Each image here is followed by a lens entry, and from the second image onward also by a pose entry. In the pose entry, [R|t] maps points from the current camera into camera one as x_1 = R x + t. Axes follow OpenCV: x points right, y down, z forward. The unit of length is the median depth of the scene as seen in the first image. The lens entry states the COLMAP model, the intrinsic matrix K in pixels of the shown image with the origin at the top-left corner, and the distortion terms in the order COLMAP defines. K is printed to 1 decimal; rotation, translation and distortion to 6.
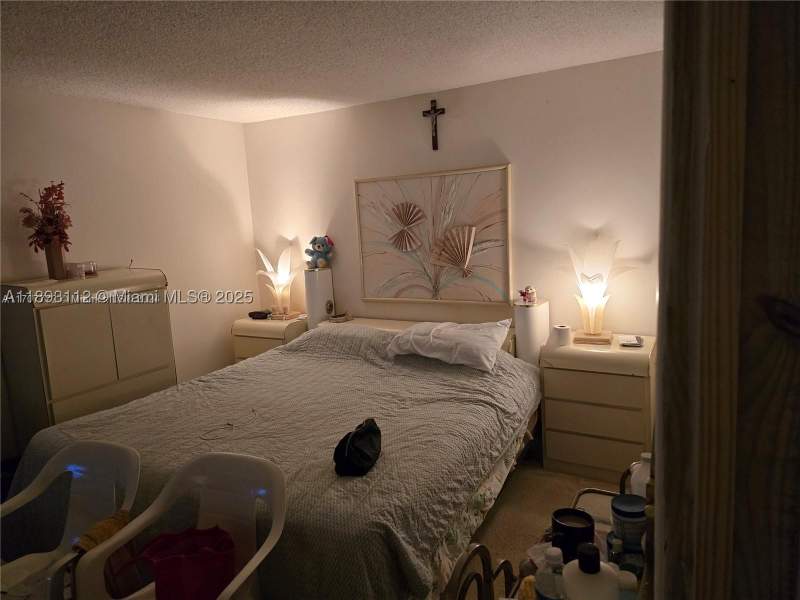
lens RADIAL K [[535.9, 0, 400.8], [0, 535.9, 298.4], [0, 0, 1]] dist [0.025690, -0.014980]
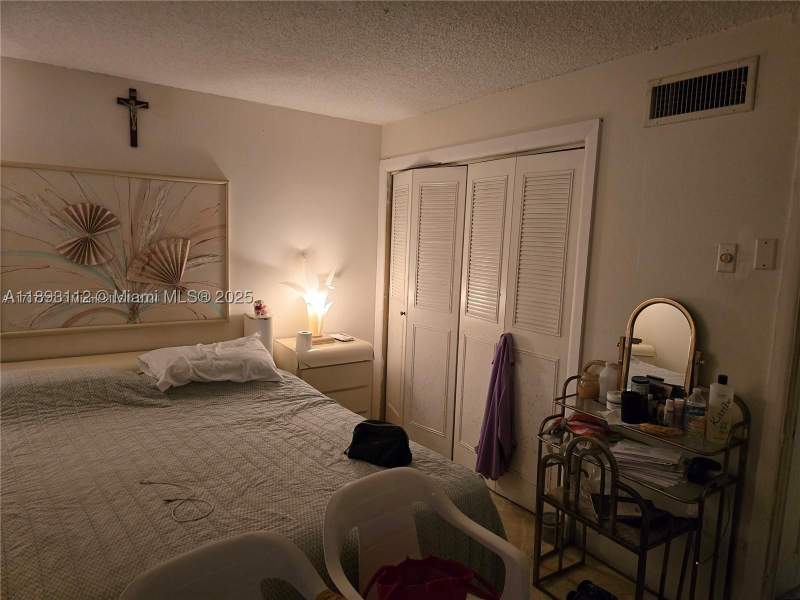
lens RADIAL K [[535.9, 0, 425.4], [0, 535.9, 295.9], [0, 0, 1]] dist [0.025690, -0.014980]
pose [[0.393065, -0.032777, 0.918926, -0.556819], [0.080593, 0.996746, 0.001079, -0.005582], [-0.915972, 0.073635, 0.394428, 0.264065]]
